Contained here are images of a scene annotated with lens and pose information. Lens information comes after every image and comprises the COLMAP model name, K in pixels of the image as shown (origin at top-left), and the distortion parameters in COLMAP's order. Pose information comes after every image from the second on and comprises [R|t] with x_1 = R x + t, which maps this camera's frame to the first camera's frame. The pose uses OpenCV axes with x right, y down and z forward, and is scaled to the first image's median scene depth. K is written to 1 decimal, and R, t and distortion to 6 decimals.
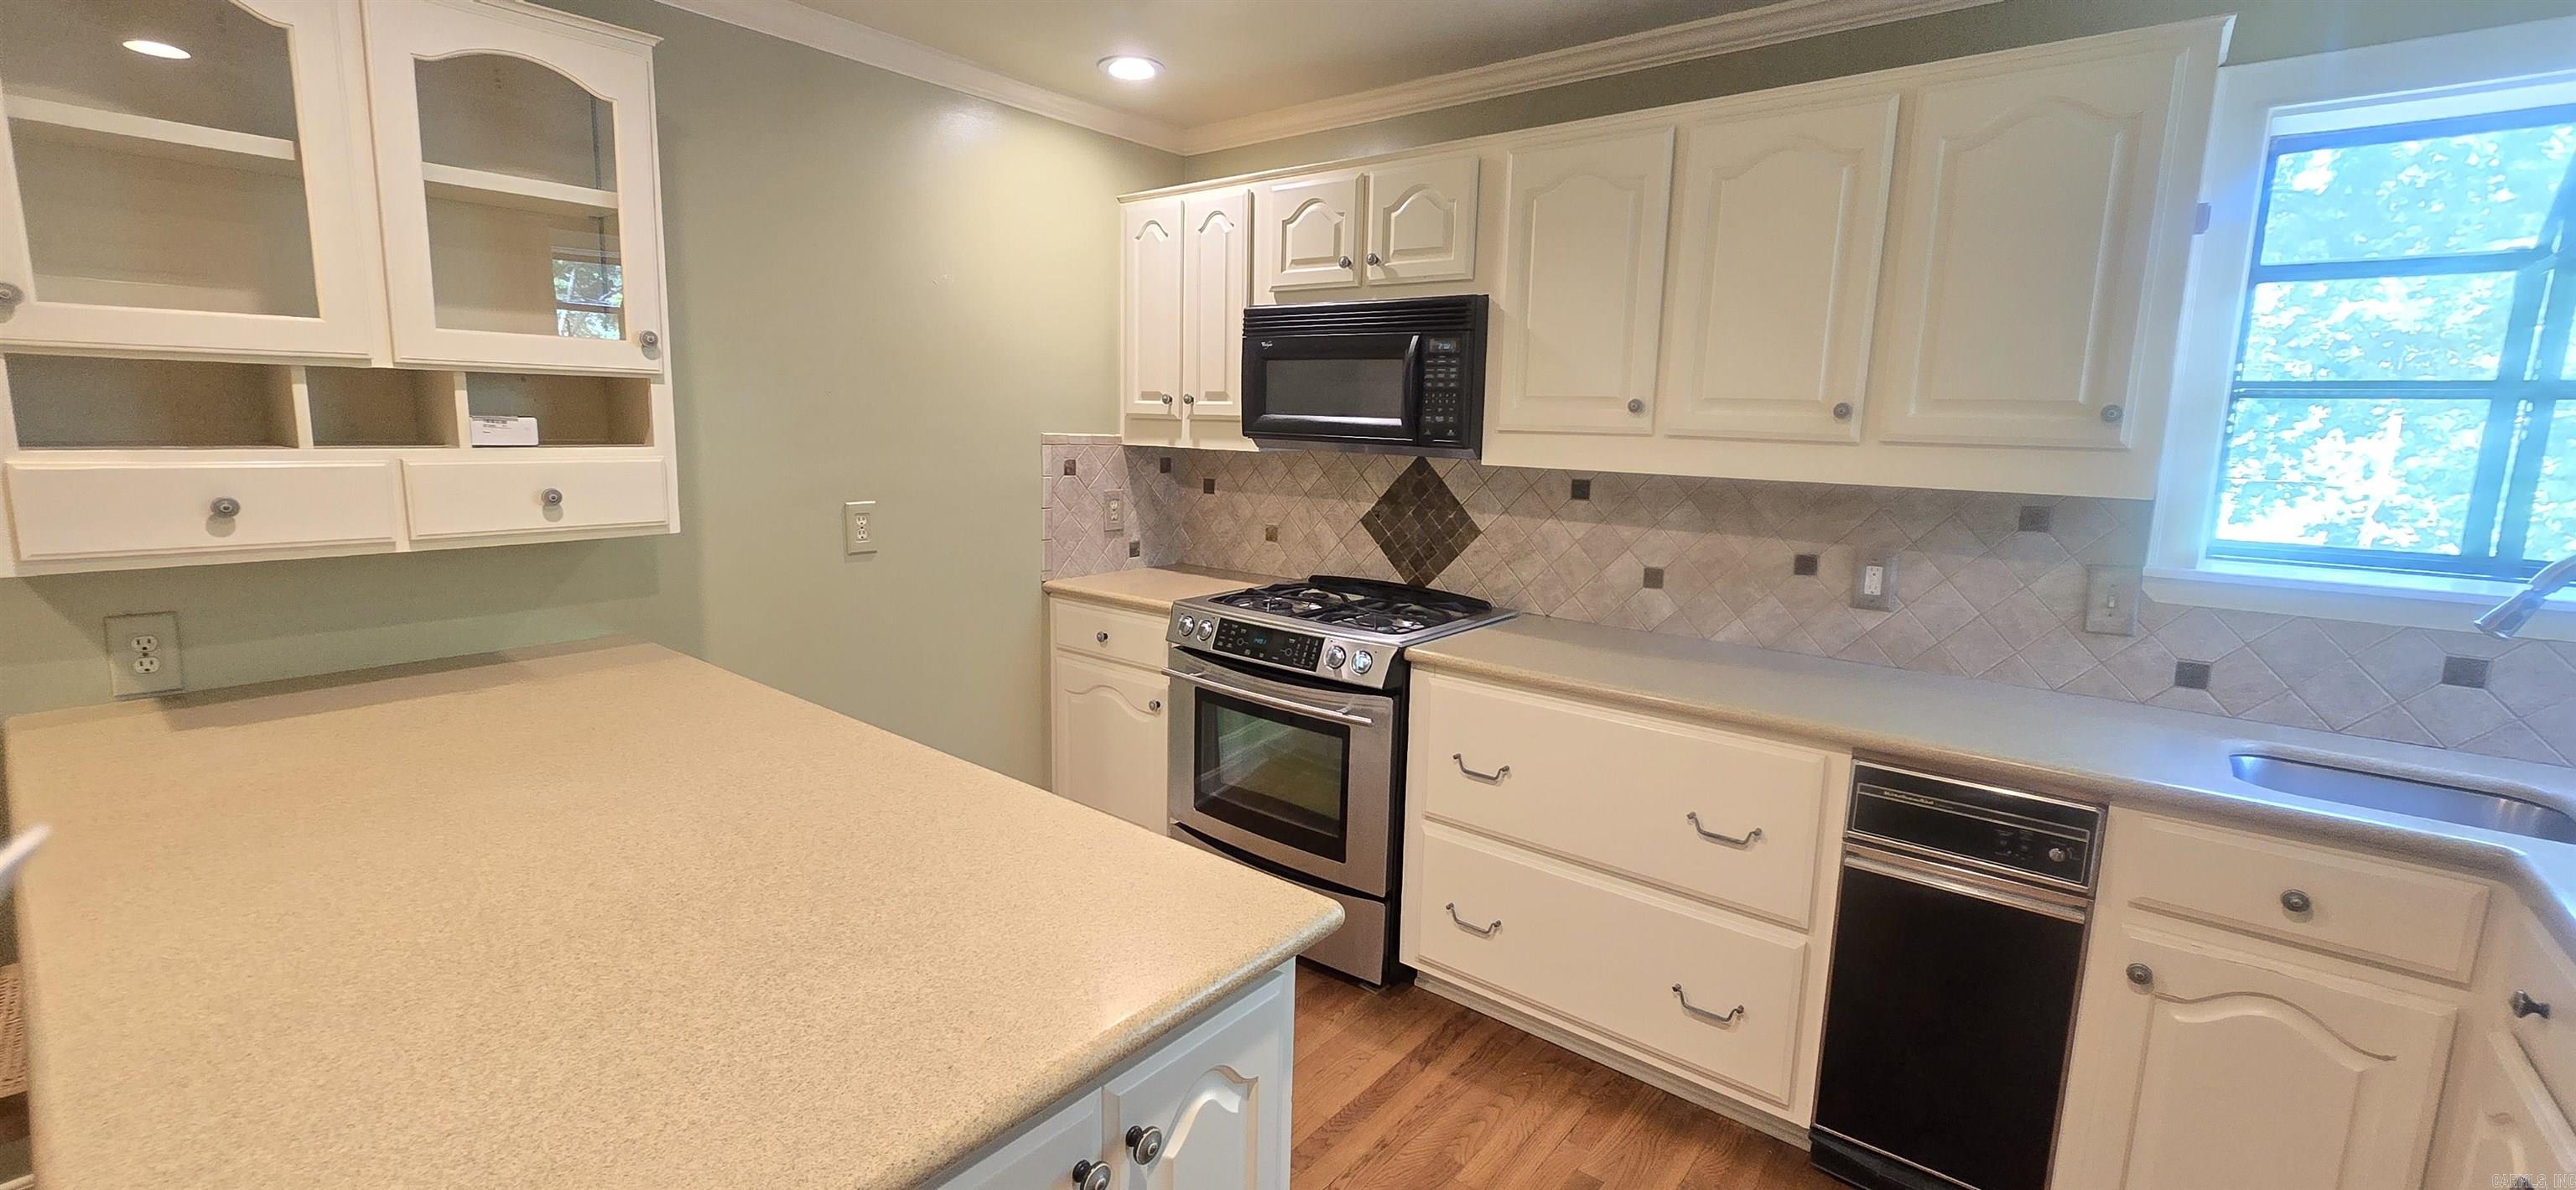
lens RADIAL K [[1053.0, 0, 1286.8], [0, 1053.0, 579.8], [0, 0, 1]] dist [-0.004077, 0.001165]
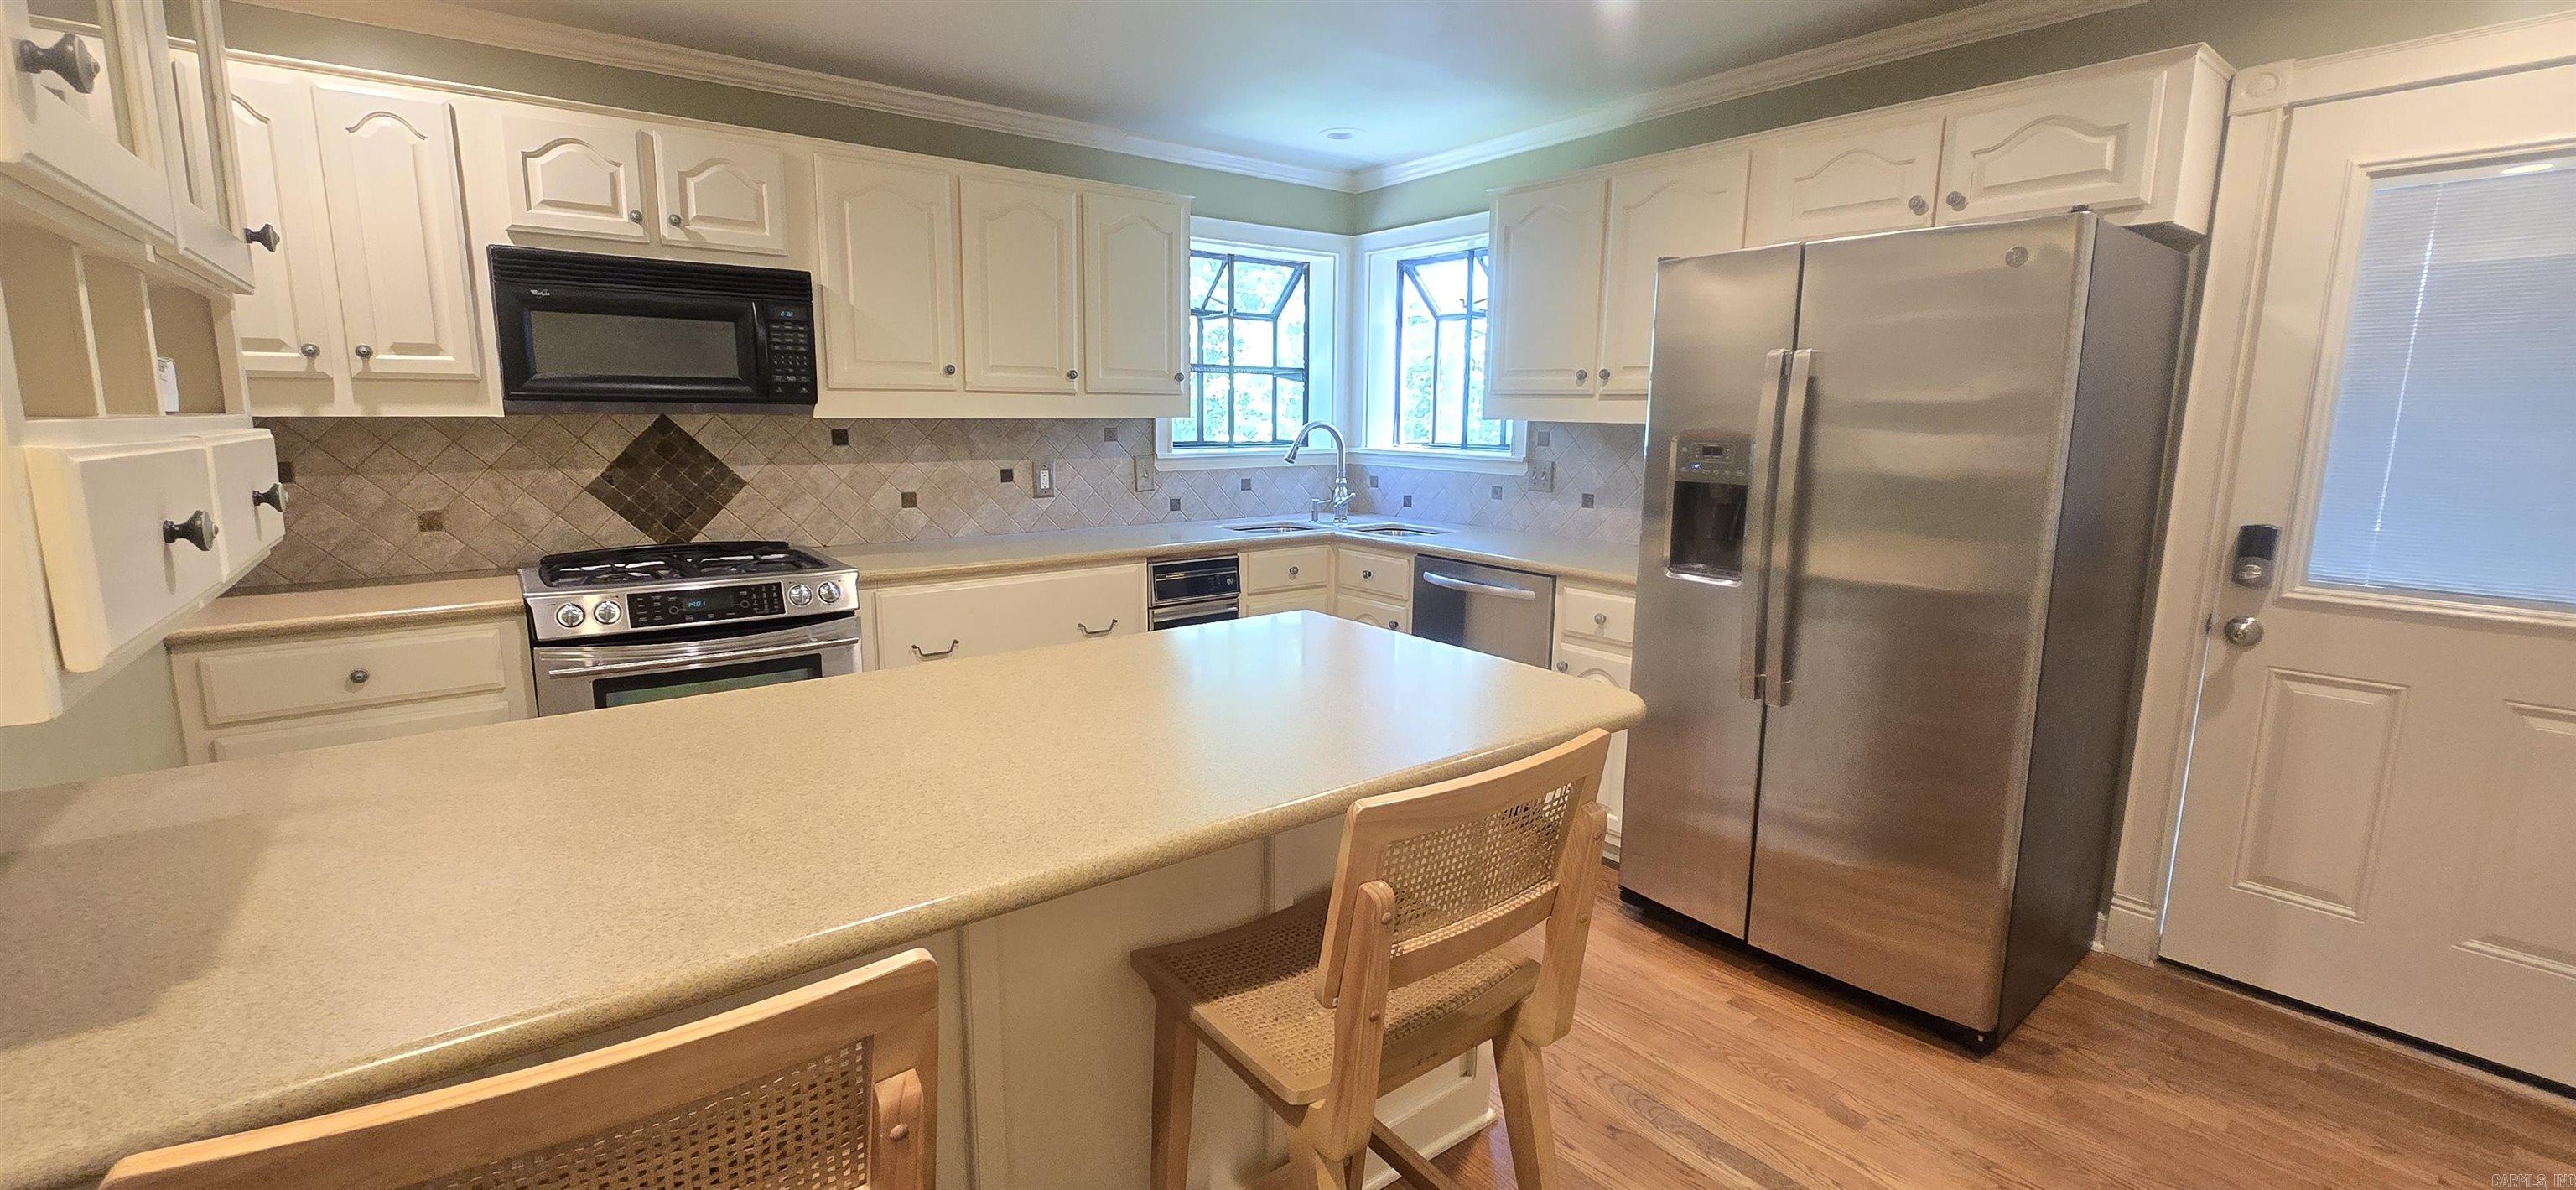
lens RADIAL K [[1053.0, 0, 1286.7], [0, 1053.0, 580.3], [0, 0, 1]] dist [-0.004077, 0.001165]
pose [[0.227514, -0.176779, 0.957594, -0.882473], [0.149401, 0.978078, 0.145064, -0.025071], [-0.962246, 0.110062, 0.248937, 0.233986]]
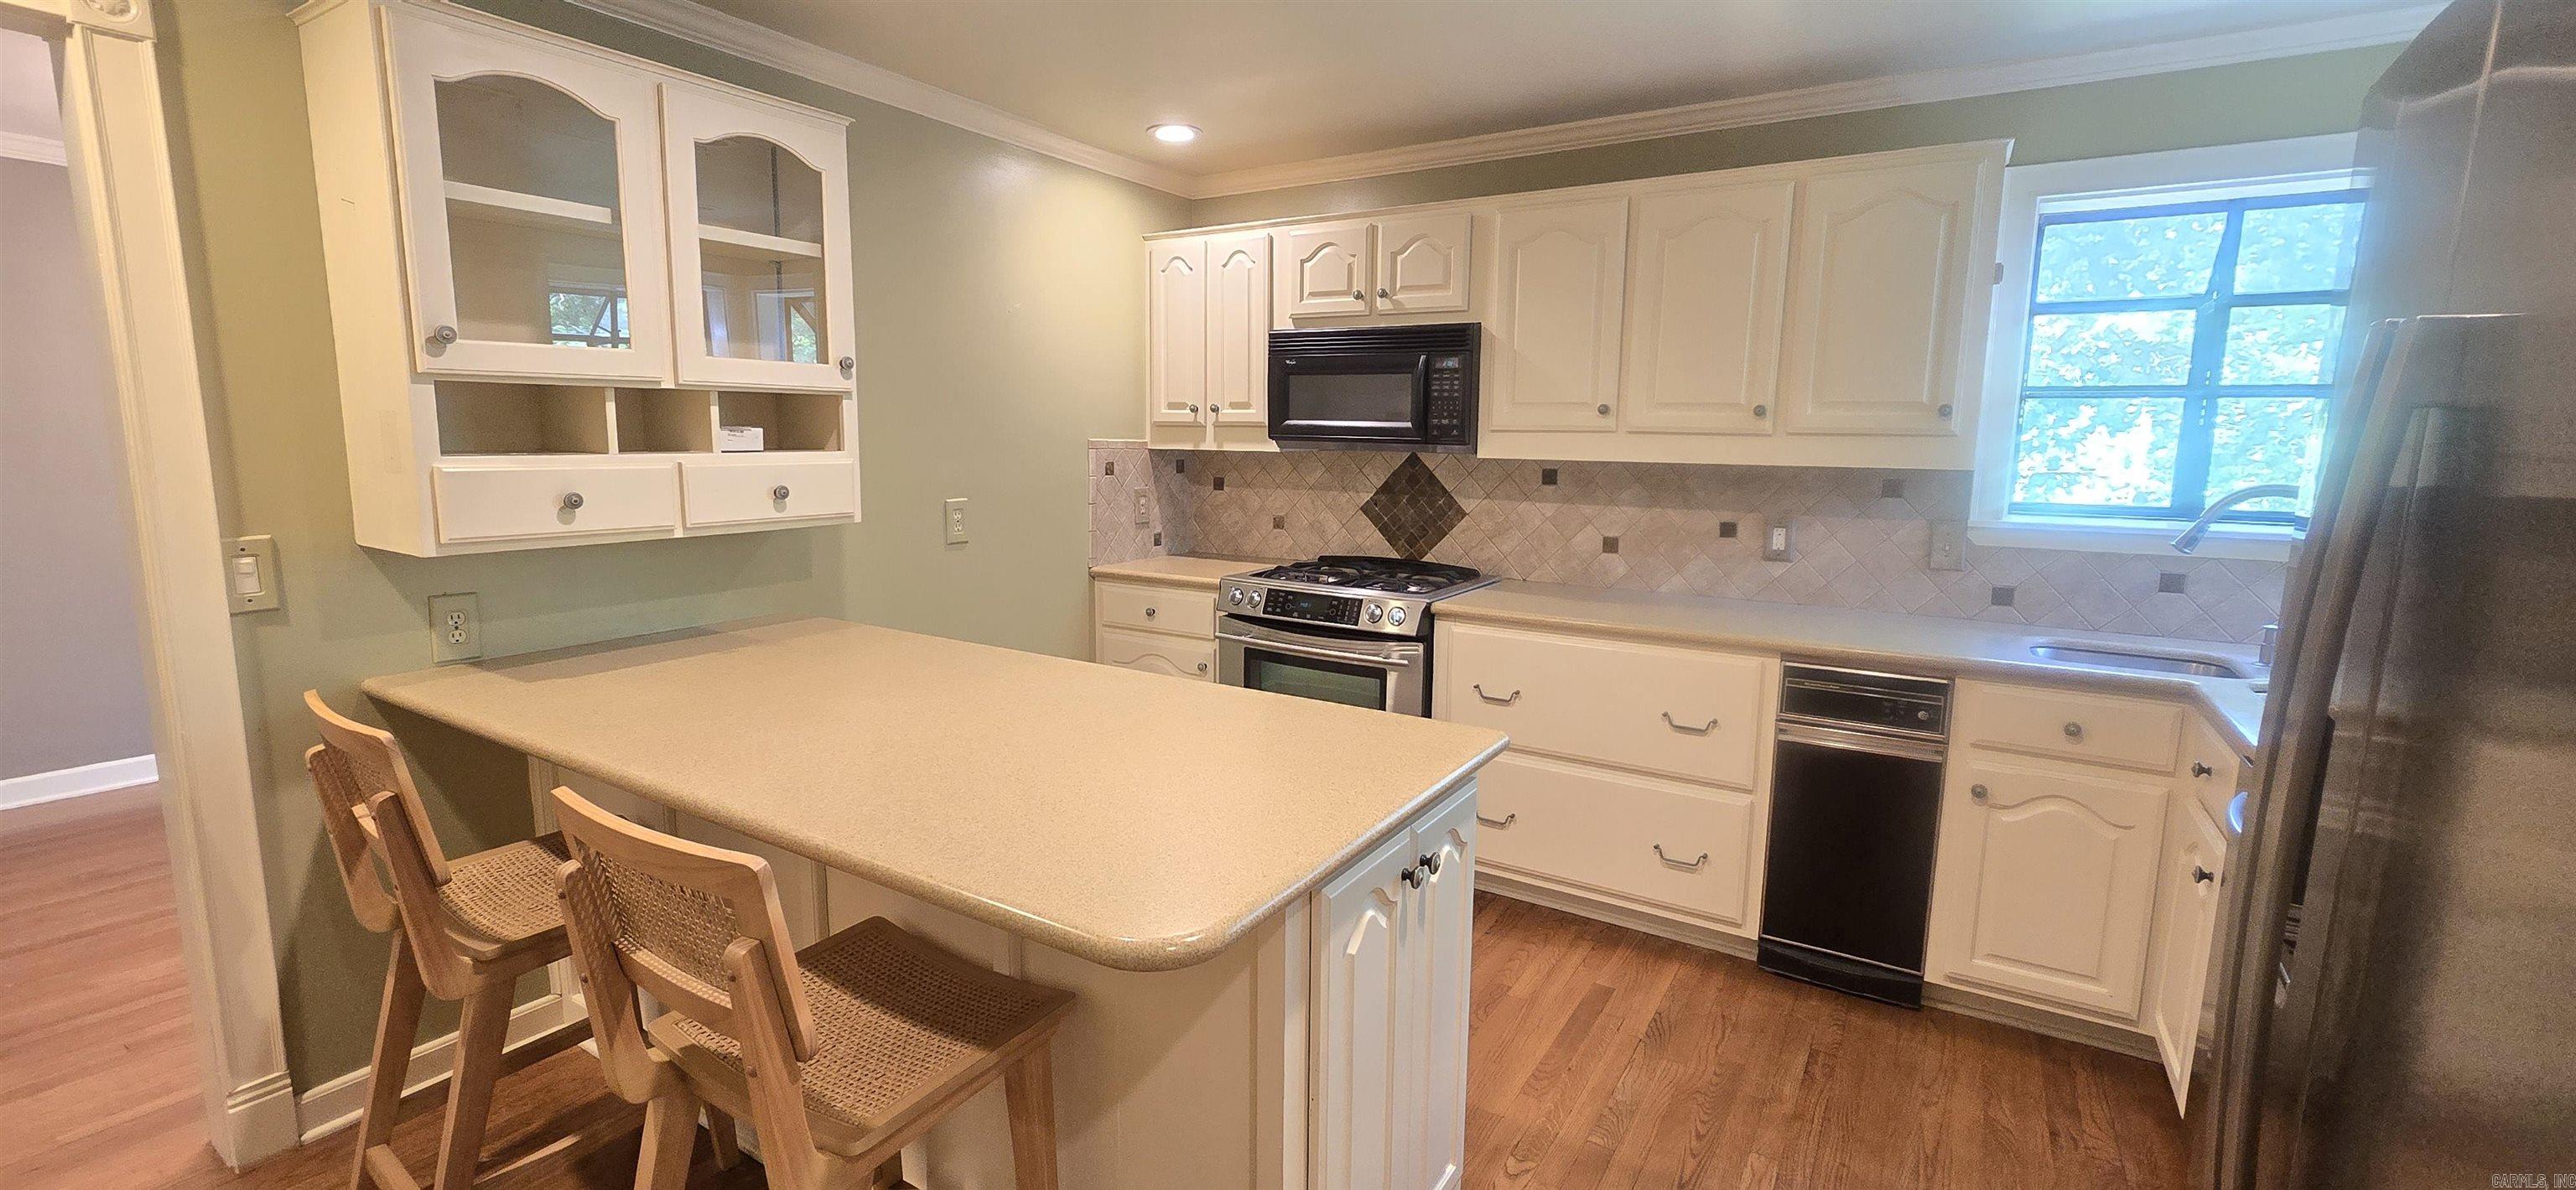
lens RADIAL K [[1053.0, 0, 1285.2], [0, 1053.0, 580.5], [0, 0, 1]] dist [-0.004077, 0.001165]
pose [[0.992292, -0.030340, 0.120150, -0.205057], [0.031386, 0.999484, -0.006818, 0.039544], [-0.119881, 0.010537, 0.992732, -0.223037]]
